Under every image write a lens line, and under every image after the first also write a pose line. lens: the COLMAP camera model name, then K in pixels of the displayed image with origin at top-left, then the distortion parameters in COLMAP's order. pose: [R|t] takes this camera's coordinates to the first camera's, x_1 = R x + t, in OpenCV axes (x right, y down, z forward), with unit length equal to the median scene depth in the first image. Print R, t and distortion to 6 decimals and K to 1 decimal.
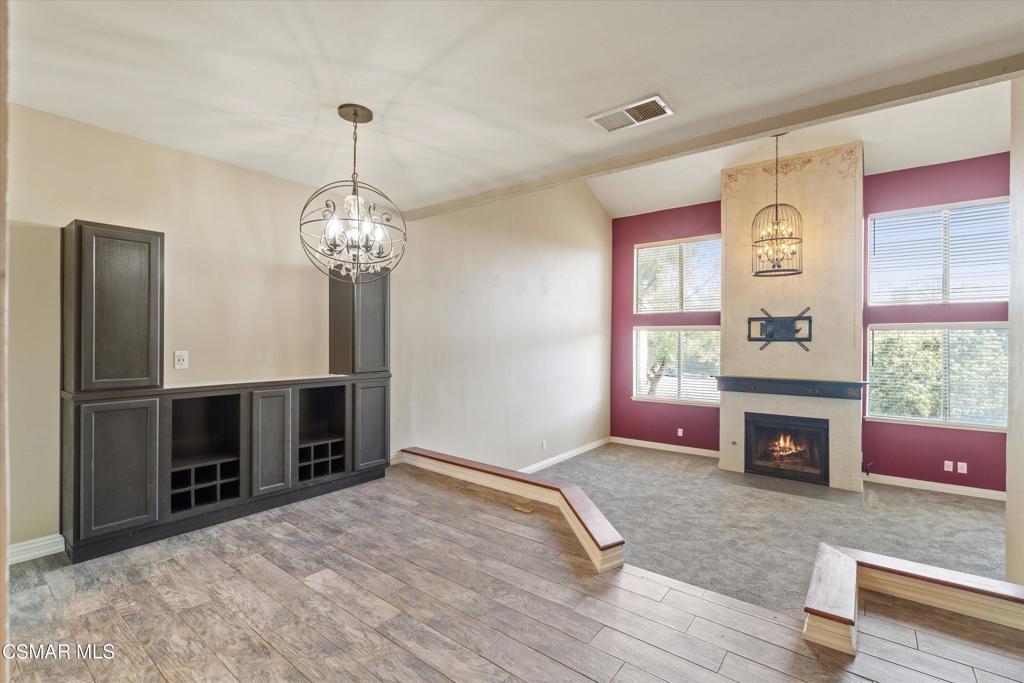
lens RADIAL K [[458.7, 0, 531.1], [0, 458.7, 337.1], [0, 0, 1]] dist [0.017970, 0.000169]
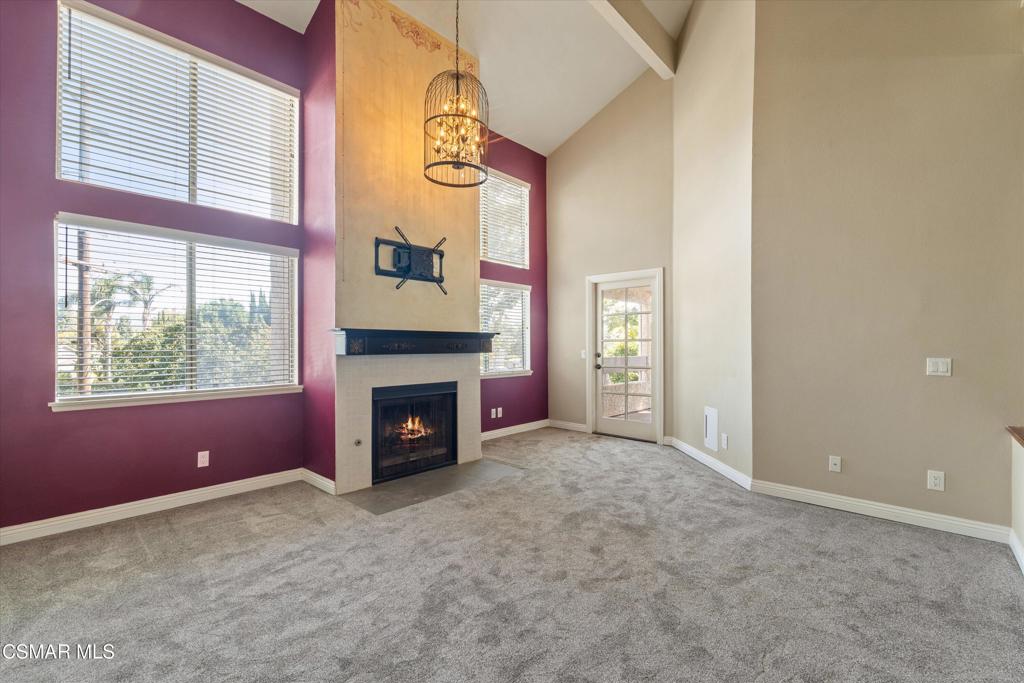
lens RADIAL K [[452.0, 0, 512.0], [0, 452.0, 341.5], [0, 0, 1]] dist [0.000780, 0.000068]
pose [[0.116263, 0.001476, 0.993217, -0.125205], [-0.006164, 0.999981, -0.000765, 0.104938], [-0.993199, -0.006033, 0.116269, 0.786120]]
